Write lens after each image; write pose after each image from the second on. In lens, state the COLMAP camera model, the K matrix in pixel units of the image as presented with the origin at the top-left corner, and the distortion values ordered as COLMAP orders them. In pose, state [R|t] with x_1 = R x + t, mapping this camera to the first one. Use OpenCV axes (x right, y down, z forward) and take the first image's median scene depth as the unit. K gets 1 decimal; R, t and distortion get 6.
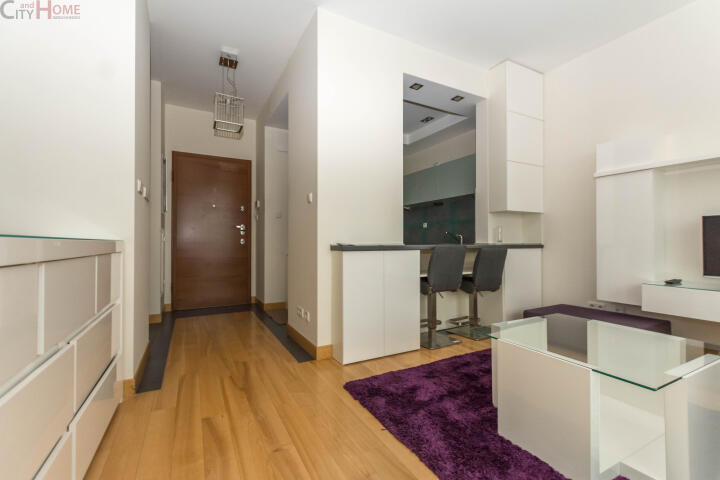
lens RADIAL K [[317.1, 0, 364.5], [0, 317.1, 241.3], [0, 0, 1]] dist [0.009139, -0.000275]
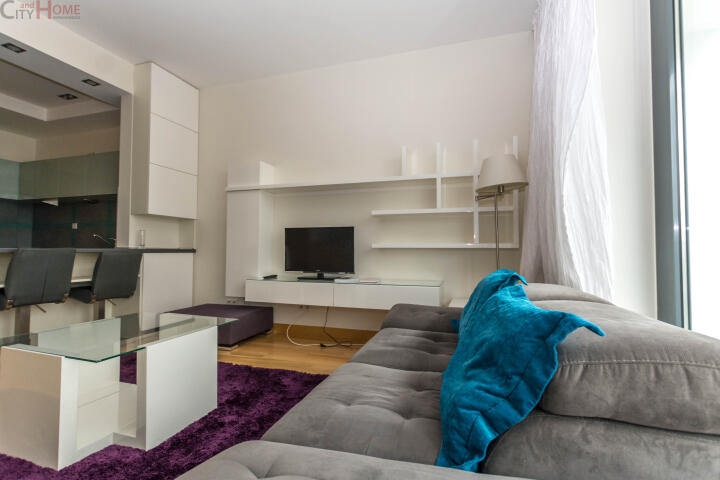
lens RADIAL K [[323.8, 0, 363.9], [0, 323.8, 242.0], [0, 0, 1]] dist [0.016635, -0.009077]
pose [[0.717614, 0.023798, 0.696035, 0.258604], [-0.007088, 0.999614, -0.026869, 0.013474], [-0.696405, 0.014348, 0.717505, -0.199746]]
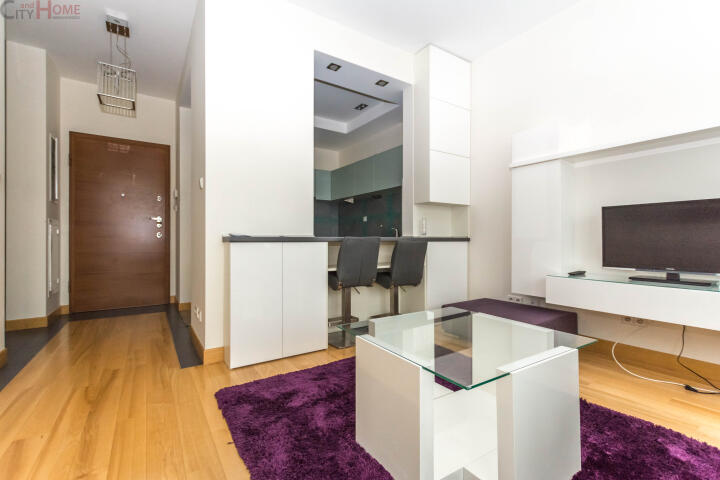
lens RADIAL K [[323.8, 0, 363.9], [0, 323.8, 242.0], [0, 0, 1]] dist [0.016635, -0.009077]
pose [[0.996001, 0.000063, 0.089347, 0.182615], [-0.000986, 0.999947, 0.010294, 0.016385], [-0.089342, -0.010341, 0.995947, 0.044269]]
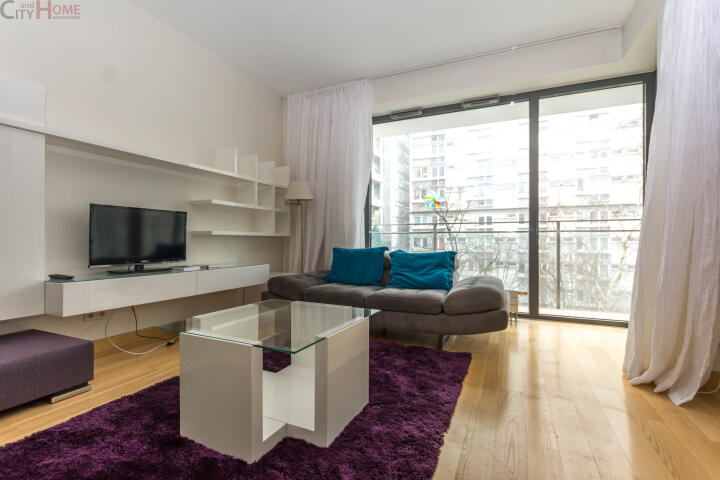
lens RADIAL K [[333.8, 0, 360.0], [0, 333.8, 240.0], [0, 0, 1]] dist [-0.000019, 0.000006]
pose [[-0.595306, -0.000178, 0.803499, -0.178654], [-0.006663, 0.999967, -0.004715, 0.023360], [-0.803471, -0.008161, -0.595288, 0.755428]]
